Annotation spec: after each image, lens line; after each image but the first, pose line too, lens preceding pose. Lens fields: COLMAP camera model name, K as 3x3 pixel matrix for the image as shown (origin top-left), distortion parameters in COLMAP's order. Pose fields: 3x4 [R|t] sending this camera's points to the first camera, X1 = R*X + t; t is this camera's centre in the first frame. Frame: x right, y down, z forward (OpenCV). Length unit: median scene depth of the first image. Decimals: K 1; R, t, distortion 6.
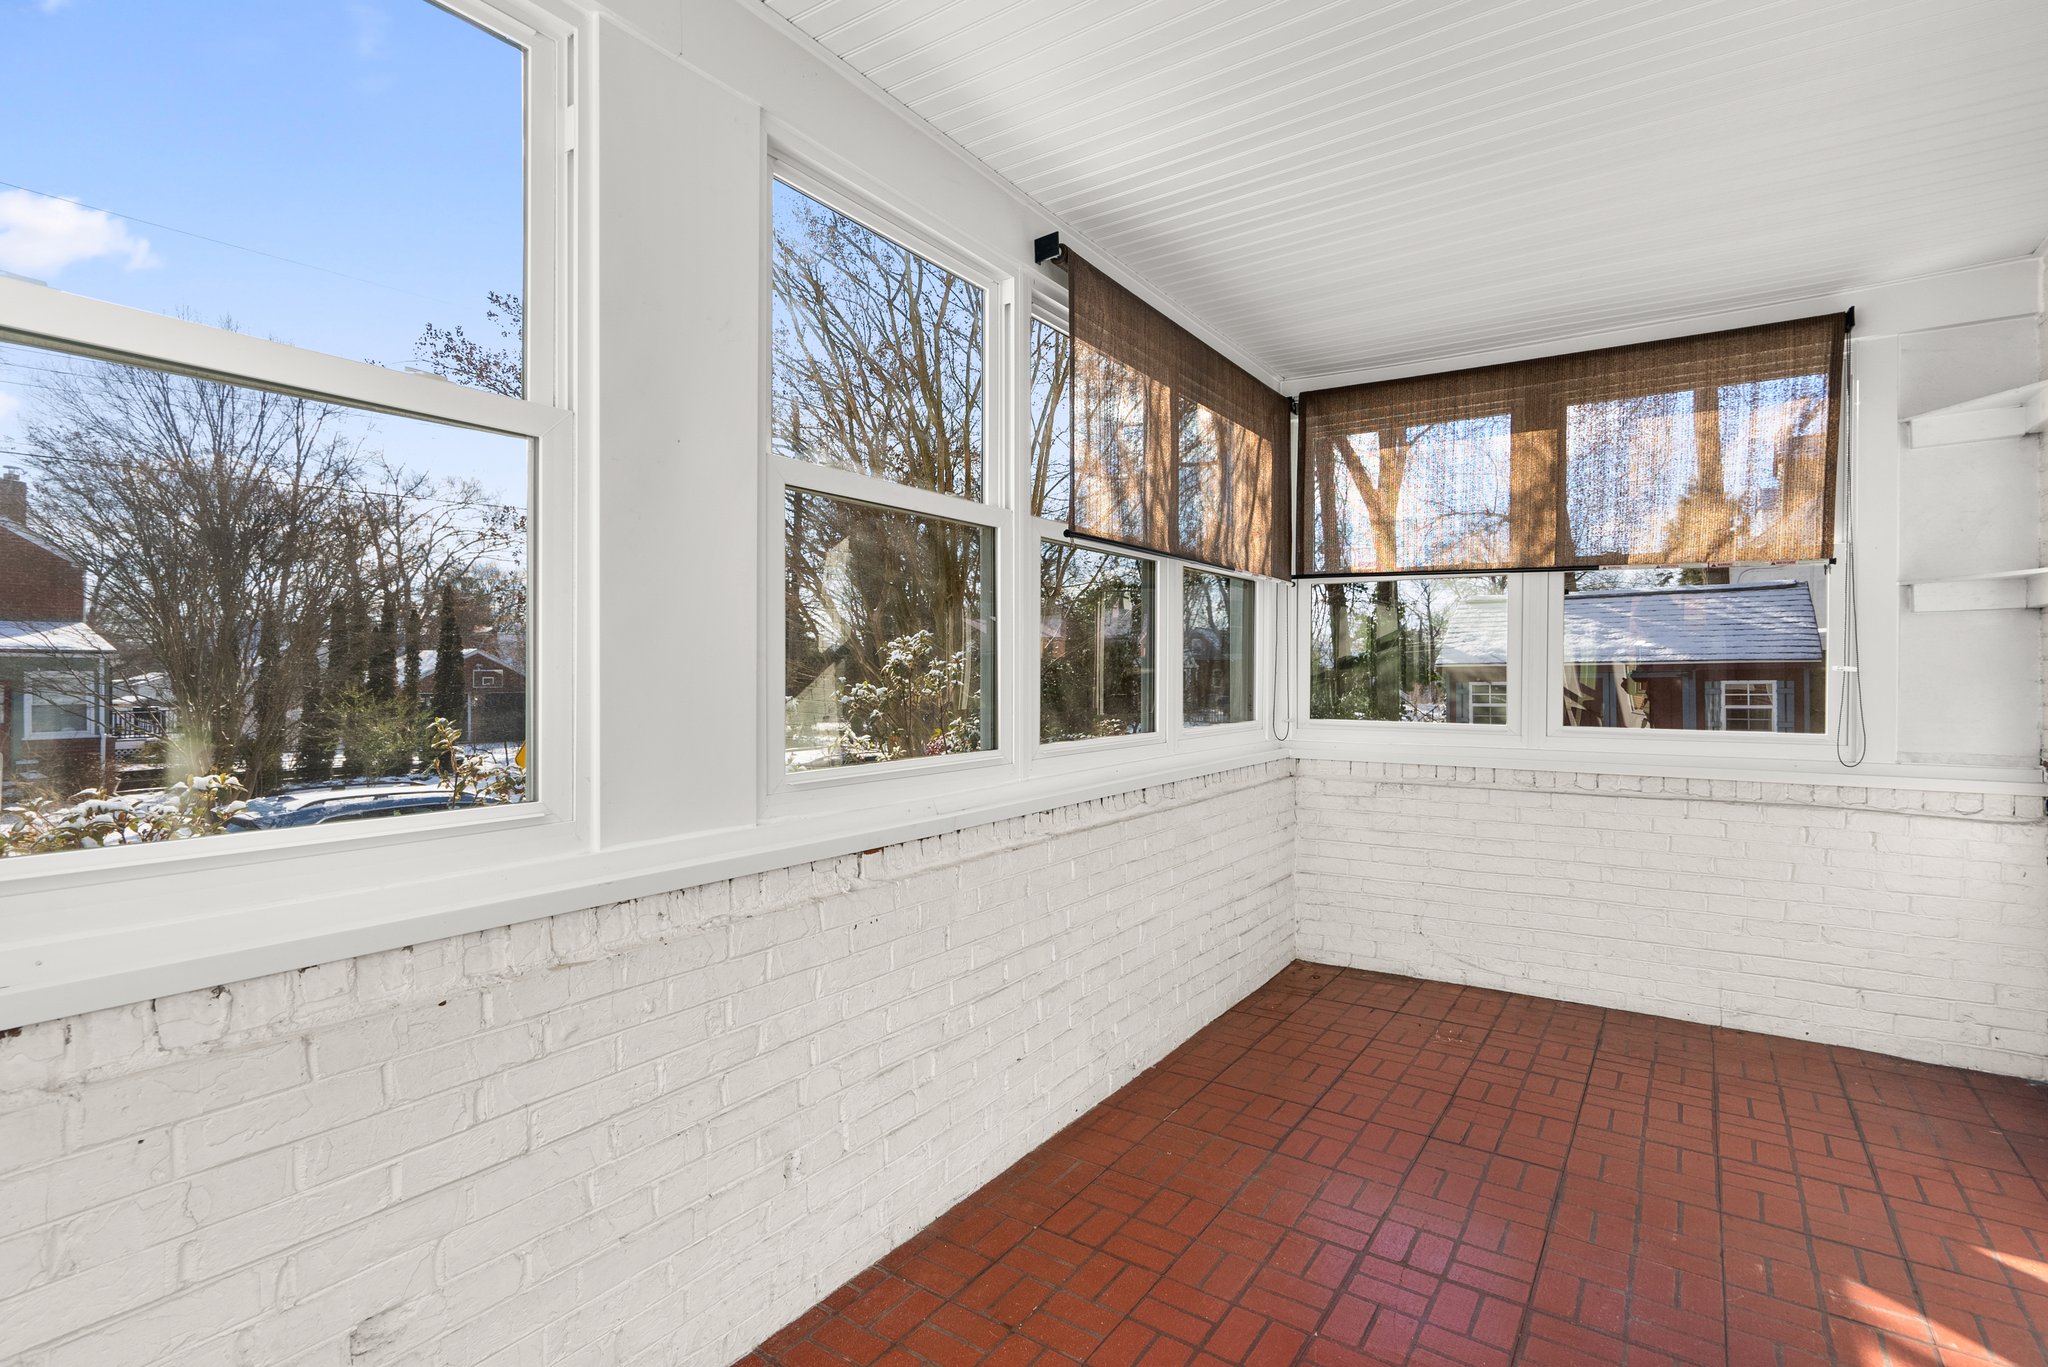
lens RADIAL K [[945.3, 0, 1024.0], [0, 945.3, 683.5], [0, 0, 1]] dist [-0.003686, -0.000118]
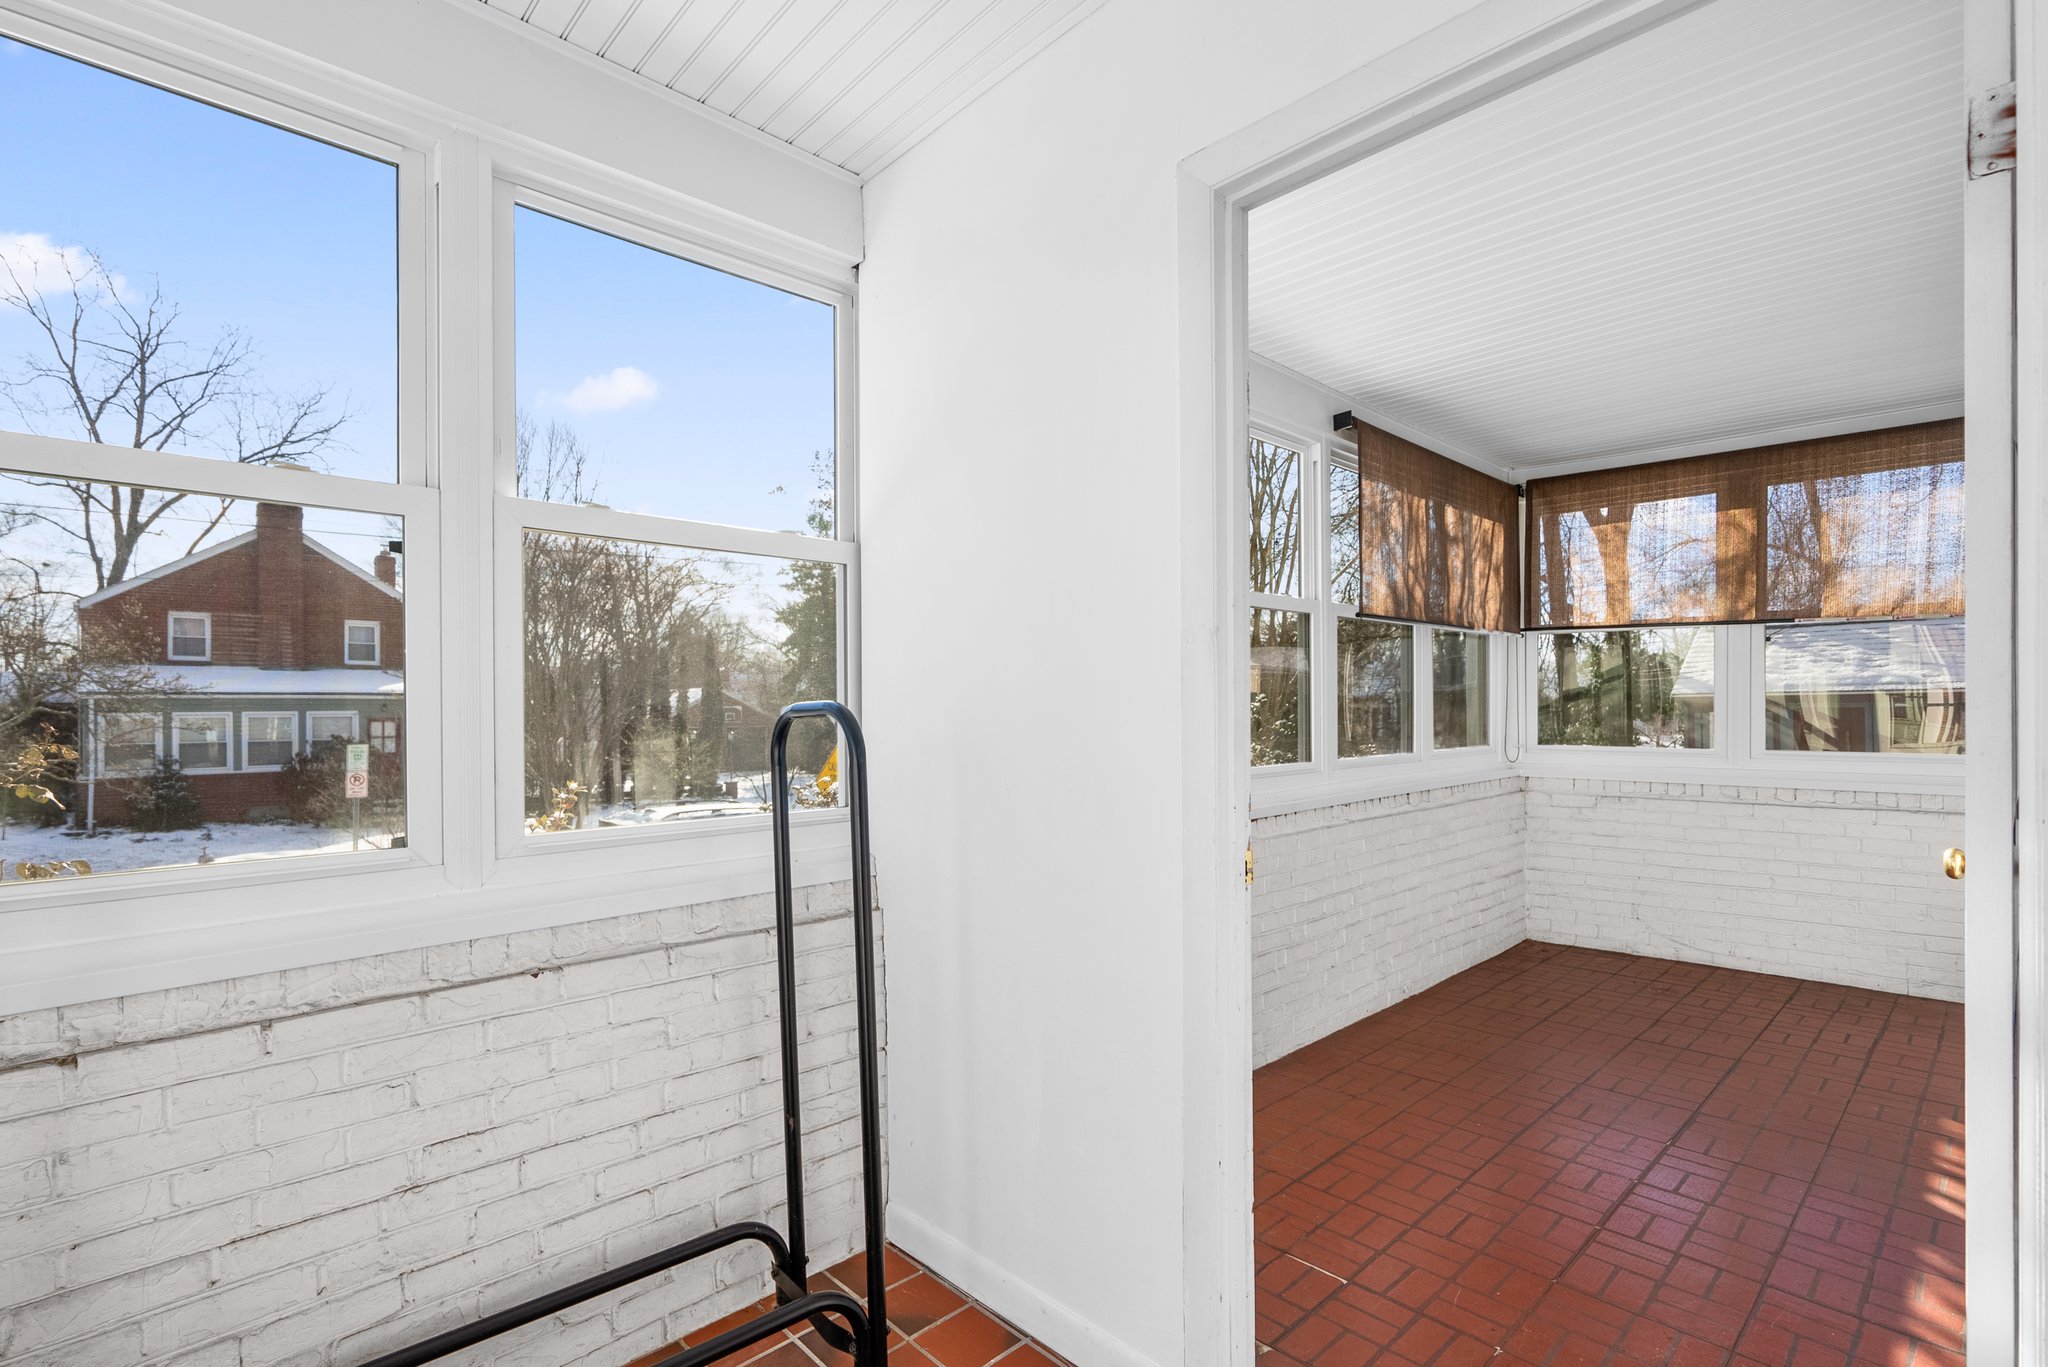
lens RADIAL K [[947.7, 0, 1018.0], [0, 947.7, 712.4], [0, 0, 1]] dist [-0.001152, -0.000092]
pose [[0.979627, -0.006131, -0.200732, -0.127567], [0.005415, 0.999977, -0.004117, -0.003216], [0.200752, 0.002946, 0.979638, -0.391127]]
